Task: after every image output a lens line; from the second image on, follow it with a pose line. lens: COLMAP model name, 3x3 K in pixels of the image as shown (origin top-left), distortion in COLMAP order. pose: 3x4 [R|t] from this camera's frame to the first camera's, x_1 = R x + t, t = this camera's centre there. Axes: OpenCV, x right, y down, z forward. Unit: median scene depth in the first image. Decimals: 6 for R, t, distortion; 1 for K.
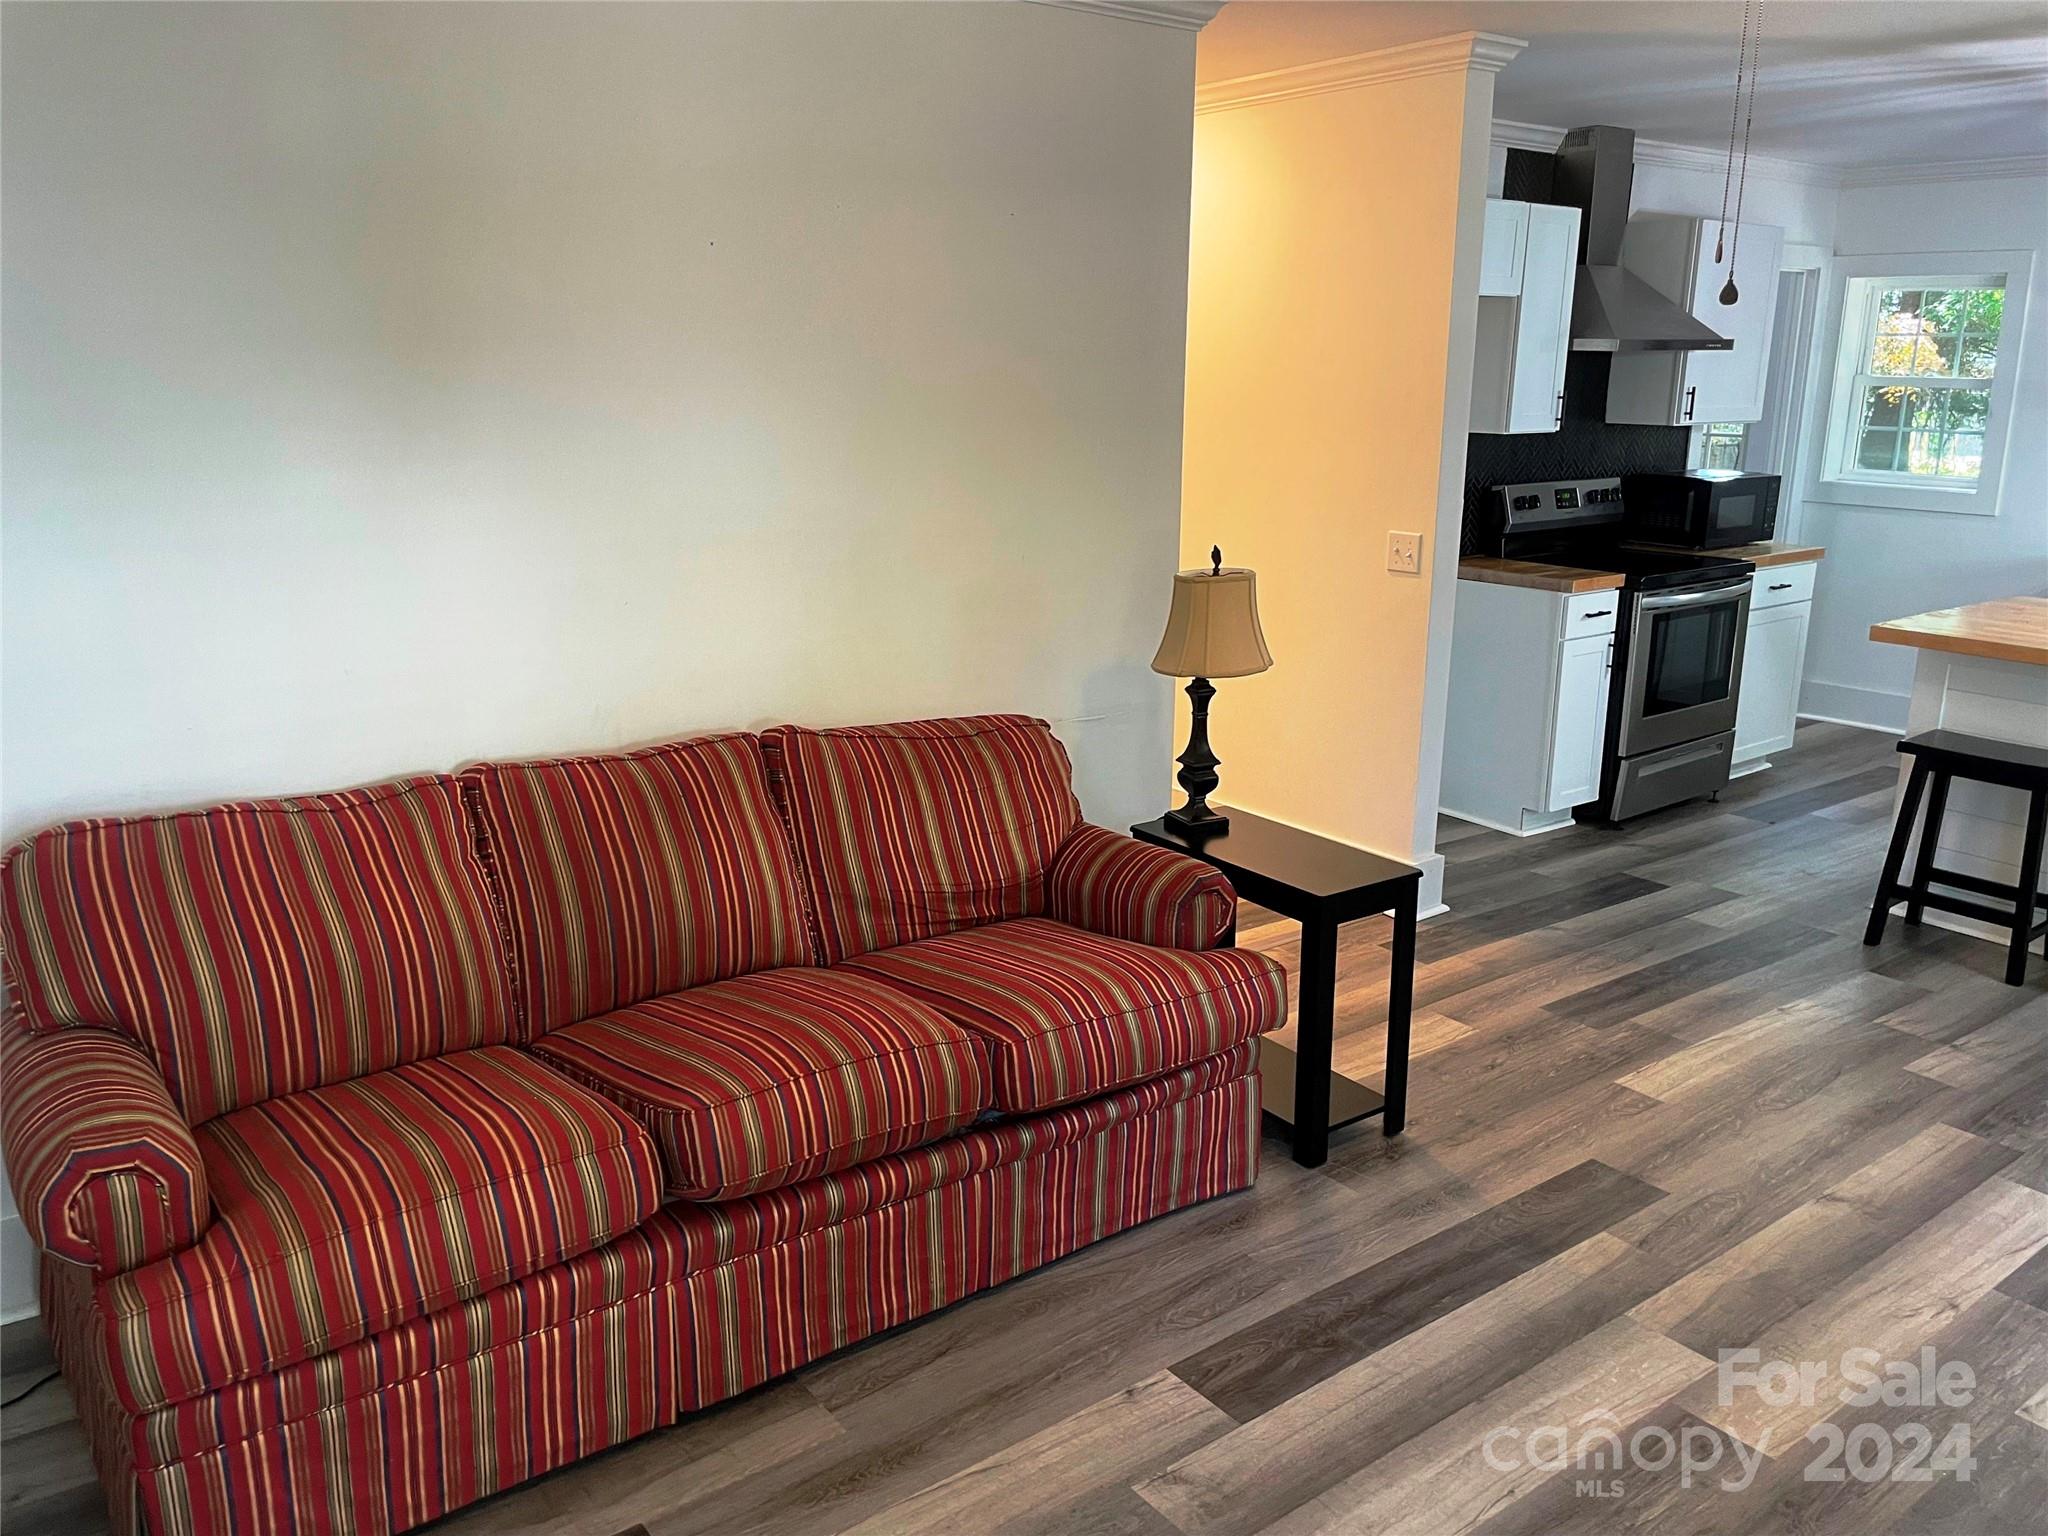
lens RADIAL K [[1557.0, 0, 1009.3], [0, 1557.0, 754.8], [0, 0, 1]] dist [0.067678, -0.092385]
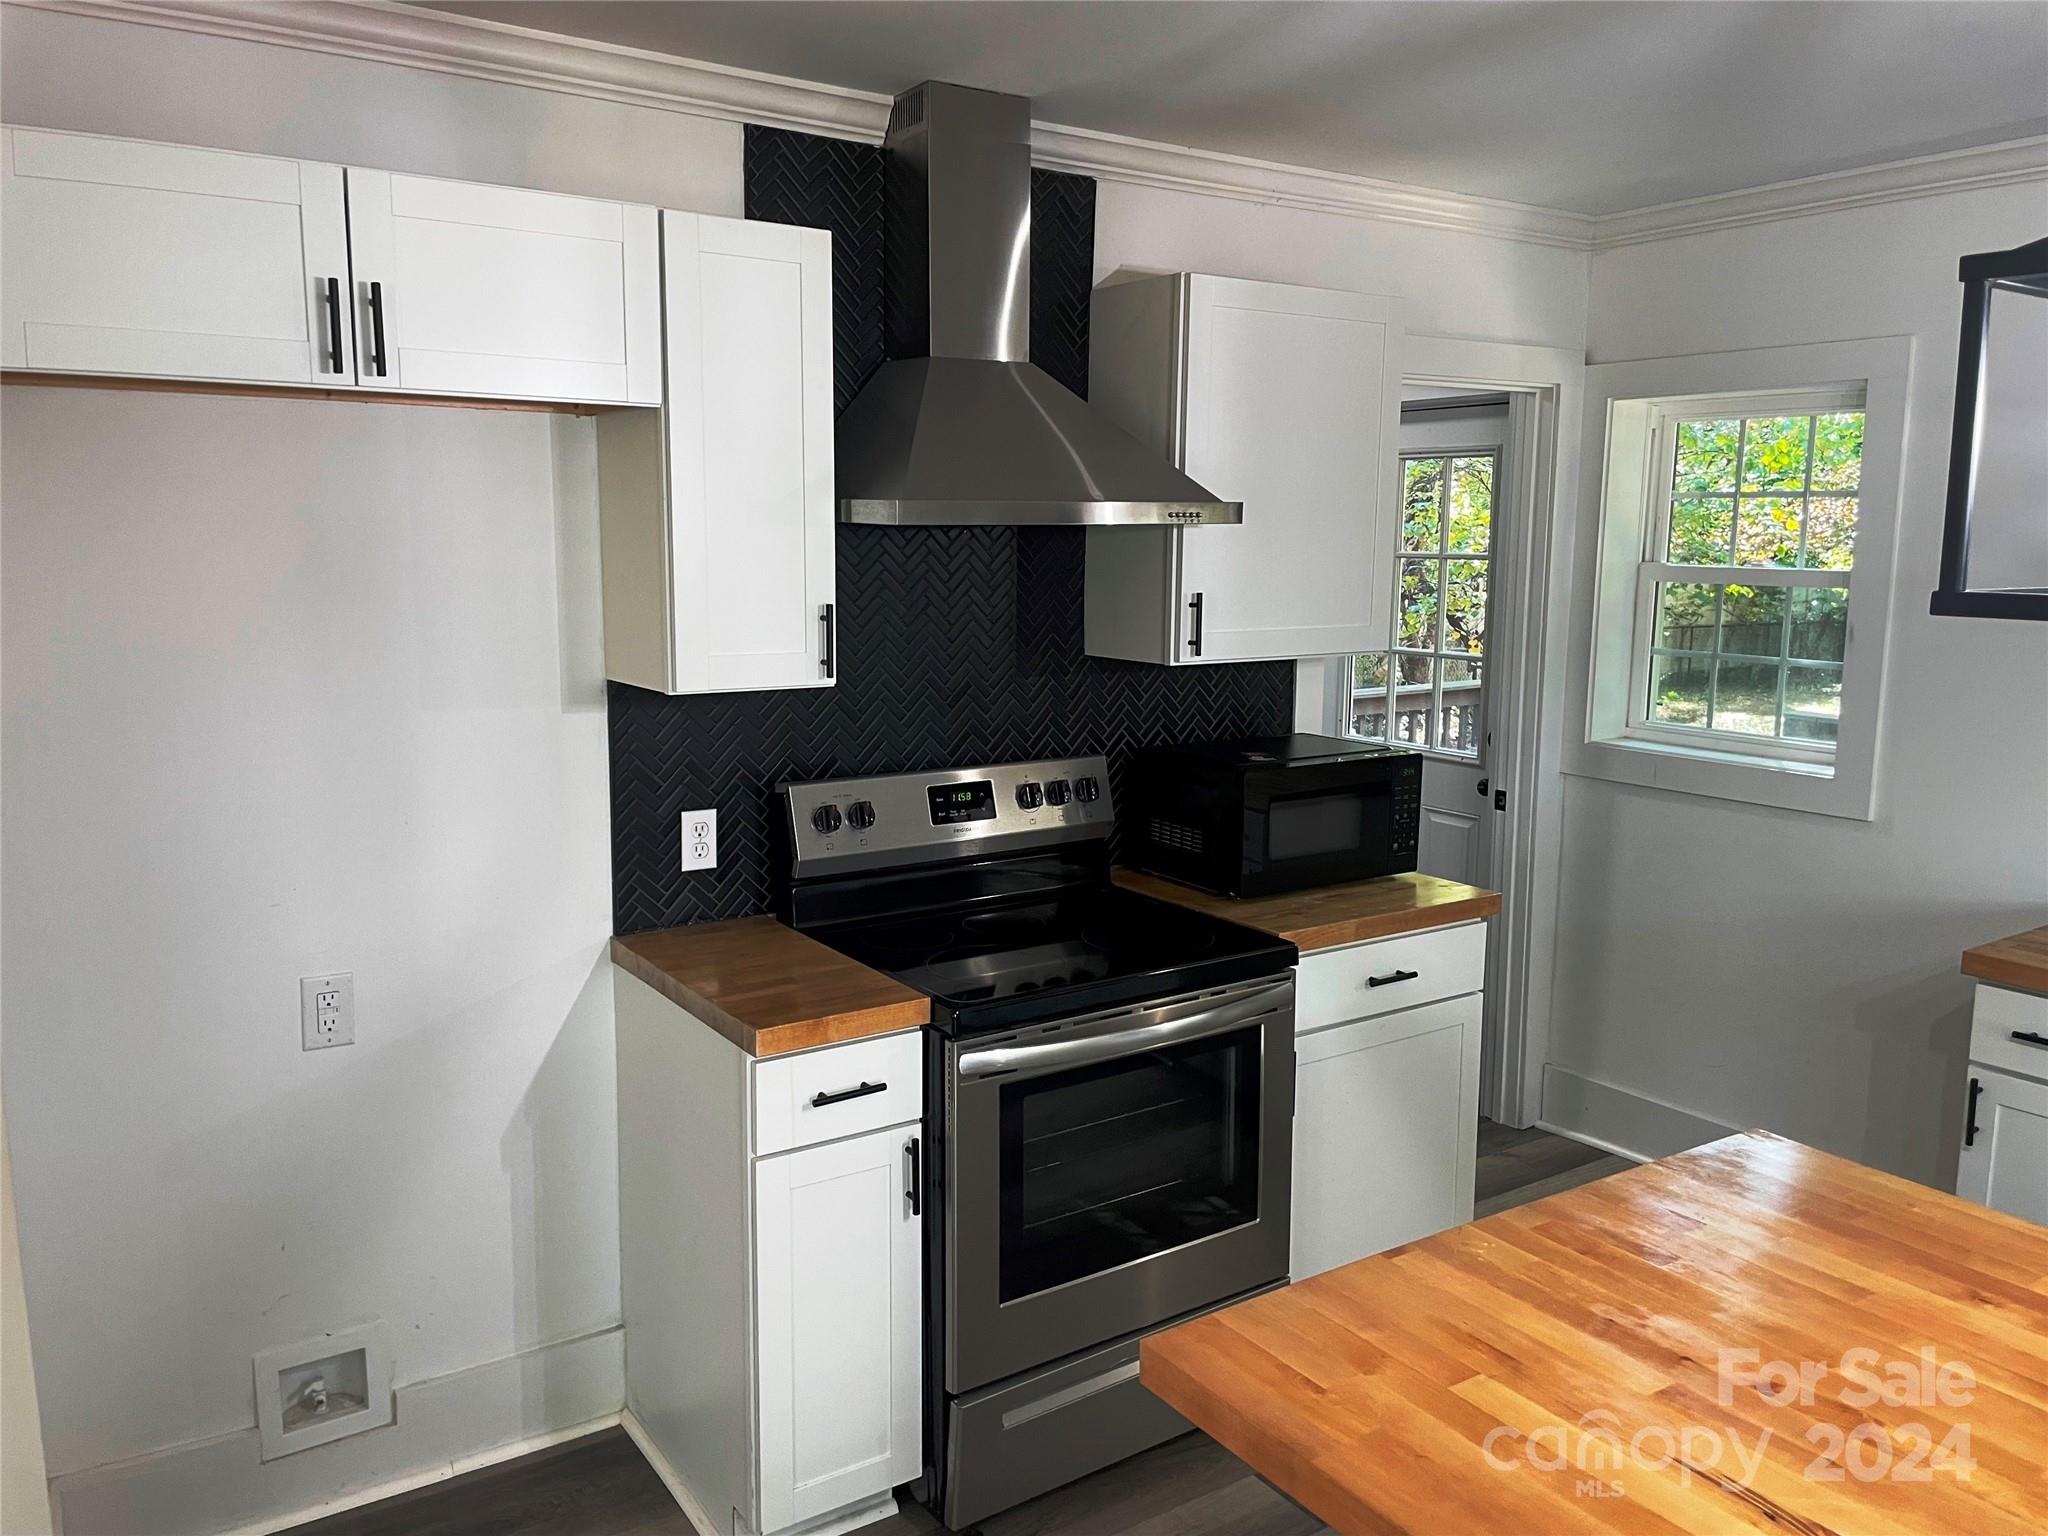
lens RADIAL K [[1557.0, 0, 1003.3], [0, 1557.0, 757.1], [0, 0, 1]] dist [0.067678, -0.092385]
pose [[0.998322, 0.008039, -0.057349, 0.433070], [-0.013907, 0.994618, -0.102672, -0.136570], [0.056215, 0.103298, 0.993061, 0.534158]]
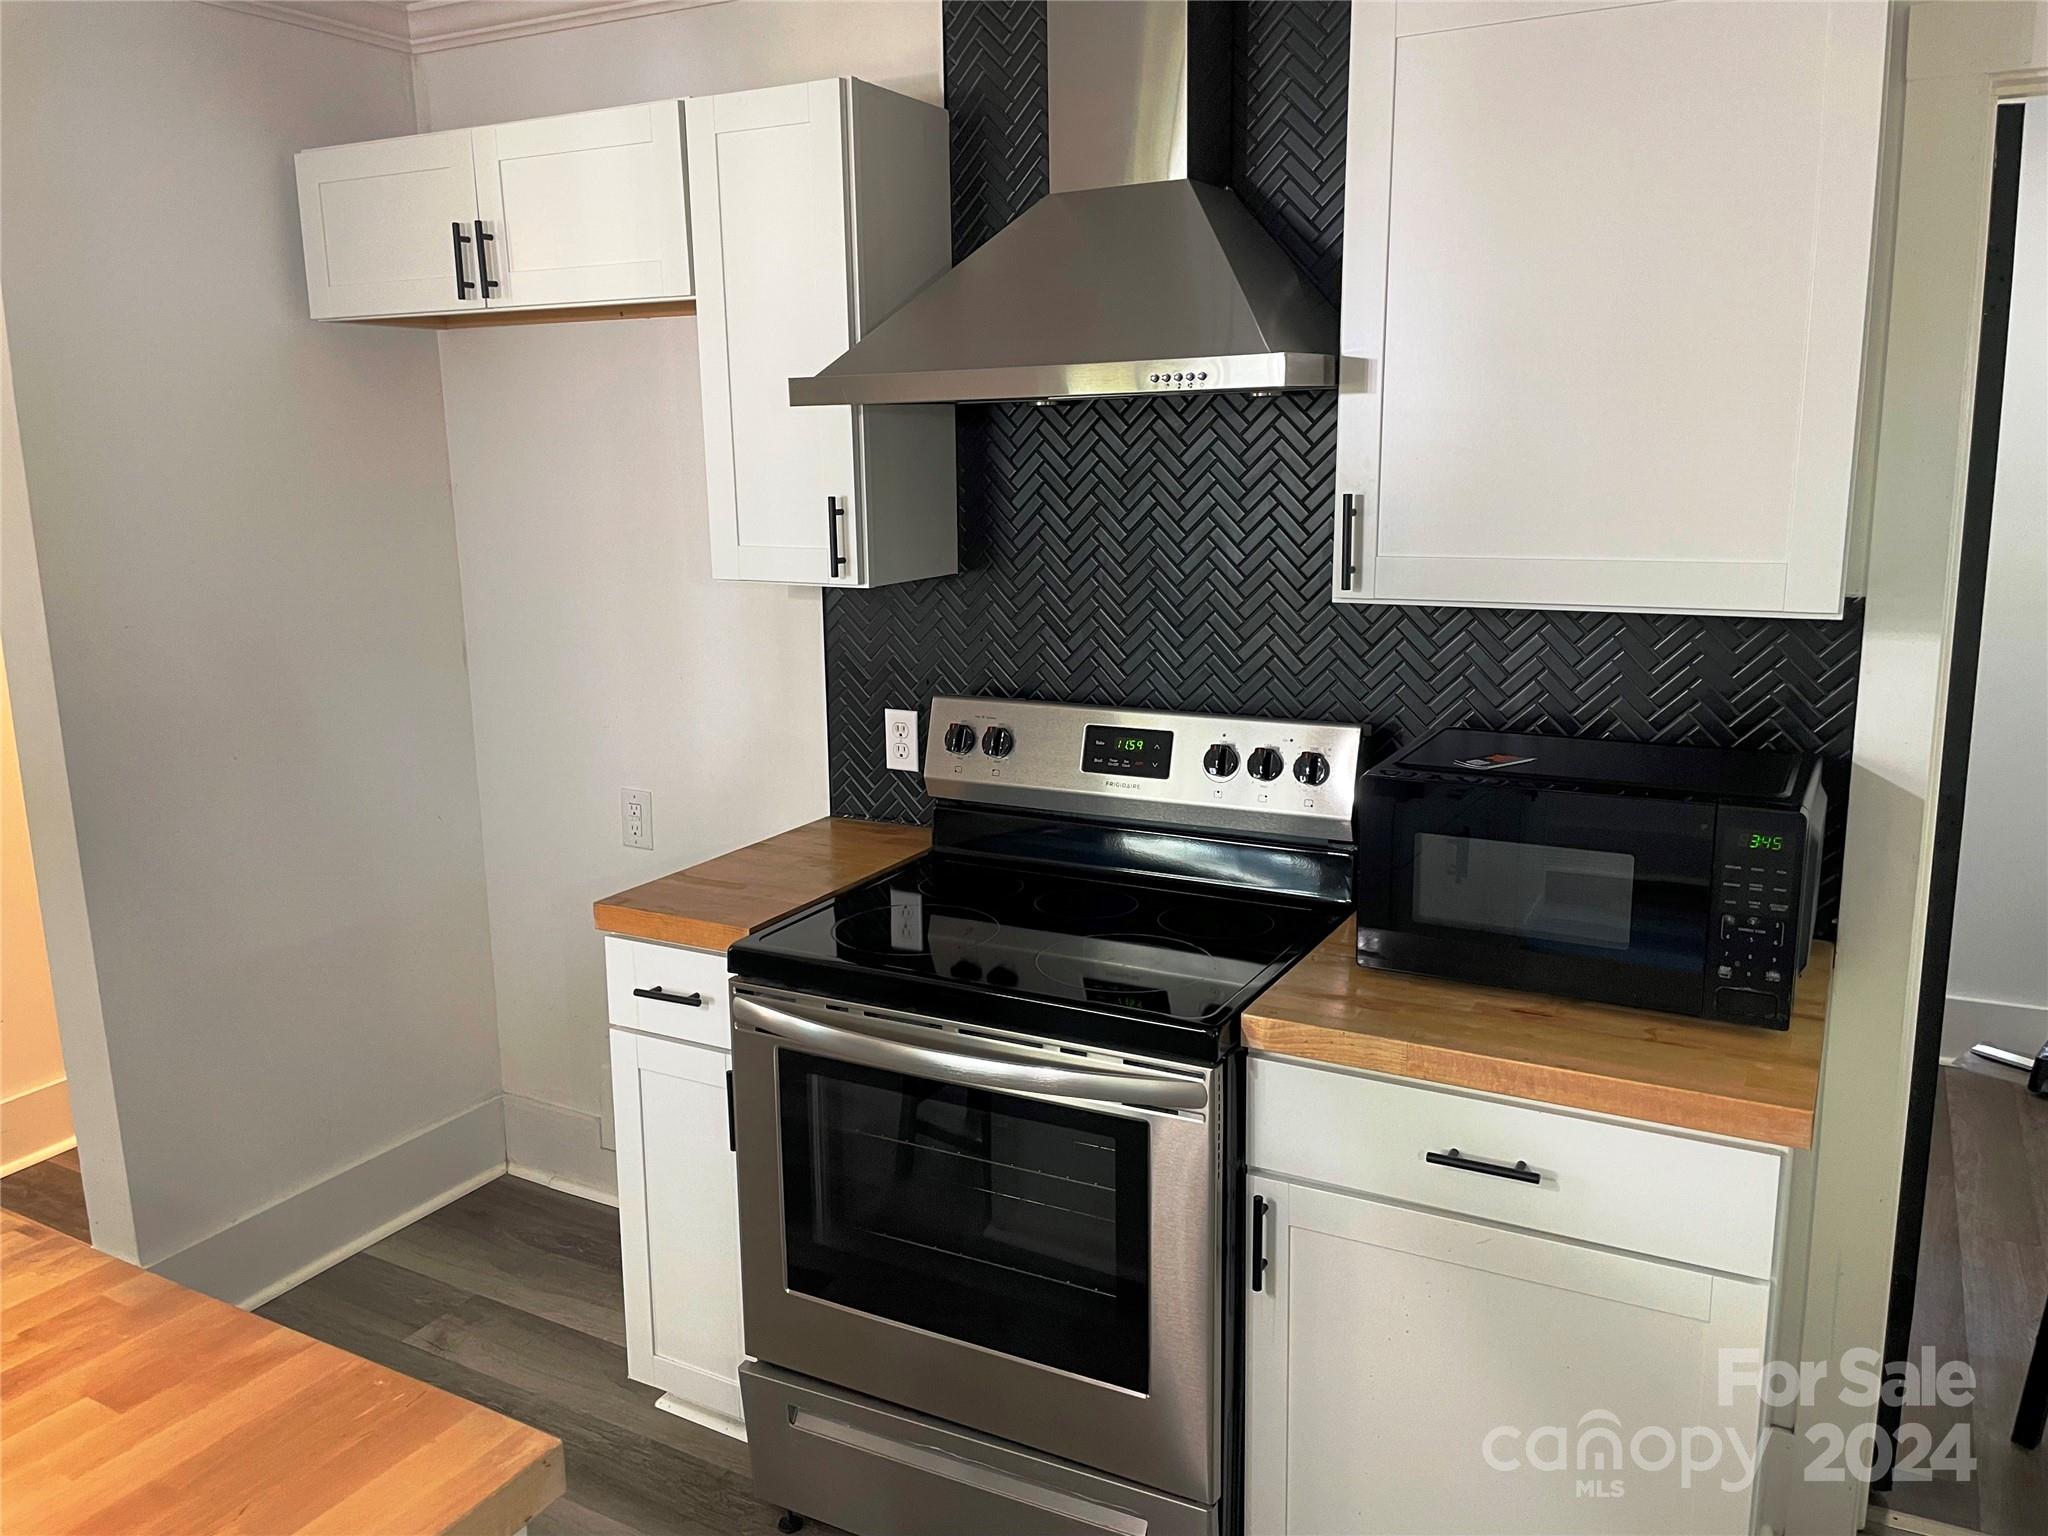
lens RADIAL K [[1557.0, 0, 1024.0], [0, 1557.0, 762.1], [0, 0, 1]] dist [0.067678, -0.092385]
pose [[0.406903, 0.168658, -0.897767, 0.780343], [-0.208905, 0.973943, 0.088285, -0.208089], [0.889263, 0.151624, 0.431533, 0.867148]]
